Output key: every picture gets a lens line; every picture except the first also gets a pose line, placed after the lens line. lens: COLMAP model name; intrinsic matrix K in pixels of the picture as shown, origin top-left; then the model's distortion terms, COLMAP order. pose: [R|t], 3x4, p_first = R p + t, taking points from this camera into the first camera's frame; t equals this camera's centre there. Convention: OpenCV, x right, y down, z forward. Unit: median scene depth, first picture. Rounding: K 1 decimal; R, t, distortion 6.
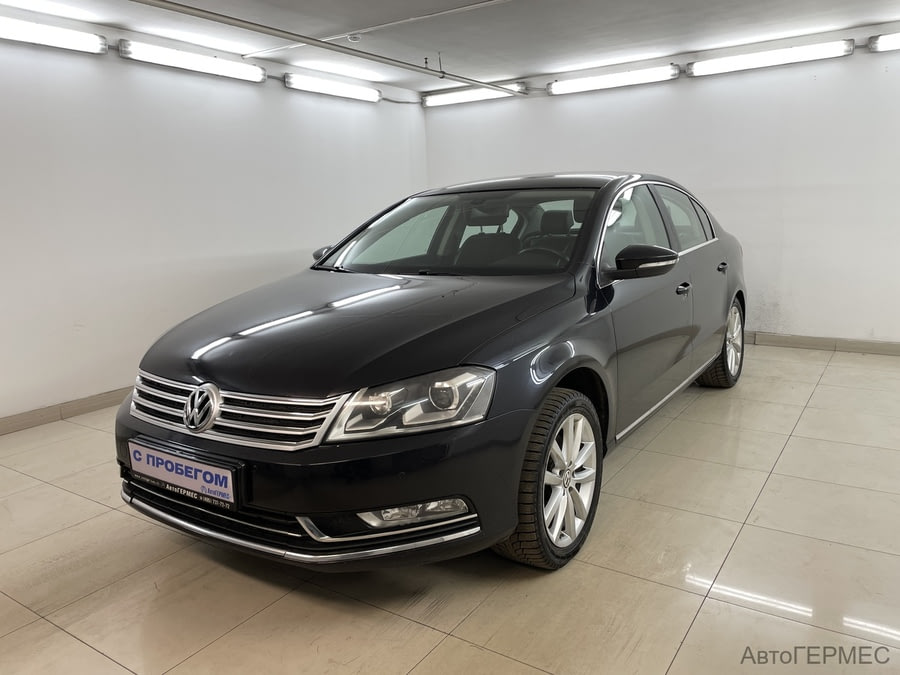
lens RADIAL K [[696.2, 0, 438.0], [0, 696.2, 334.0], [0, 0, 1]] dist [0.107296, -0.129552]
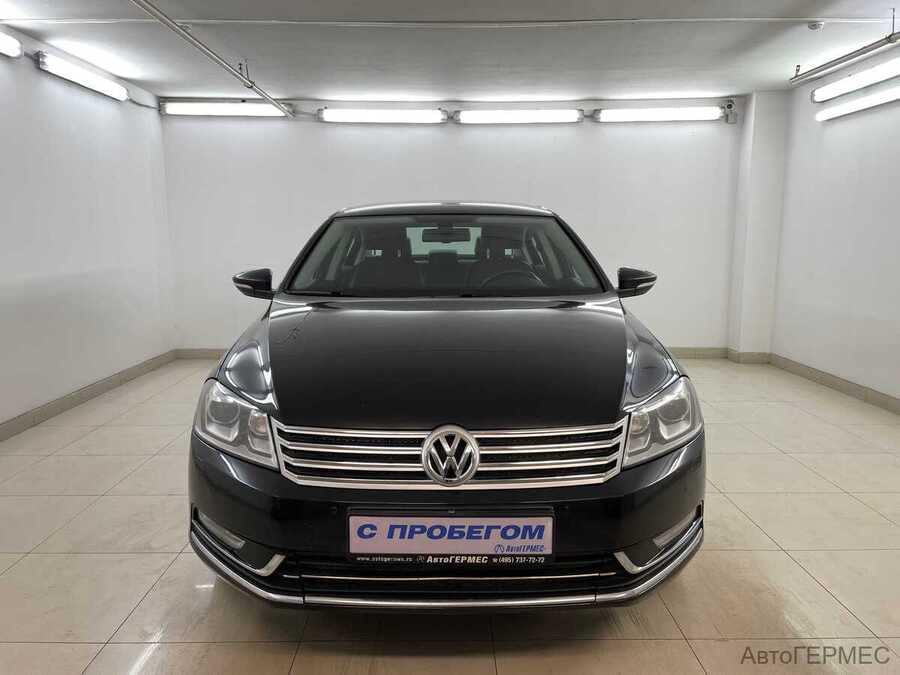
lens RADIAL K [[696.2, 0, 438.0], [0, 696.2, 334.0], [0, 0, 1]] dist [0.107296, -0.129552]
pose [[0.816175, -0.050917, 0.575556, -0.415081], [0.075665, 0.996950, -0.019102, -0.012870], [-0.572829, 0.059140, 0.817539, 0.160977]]
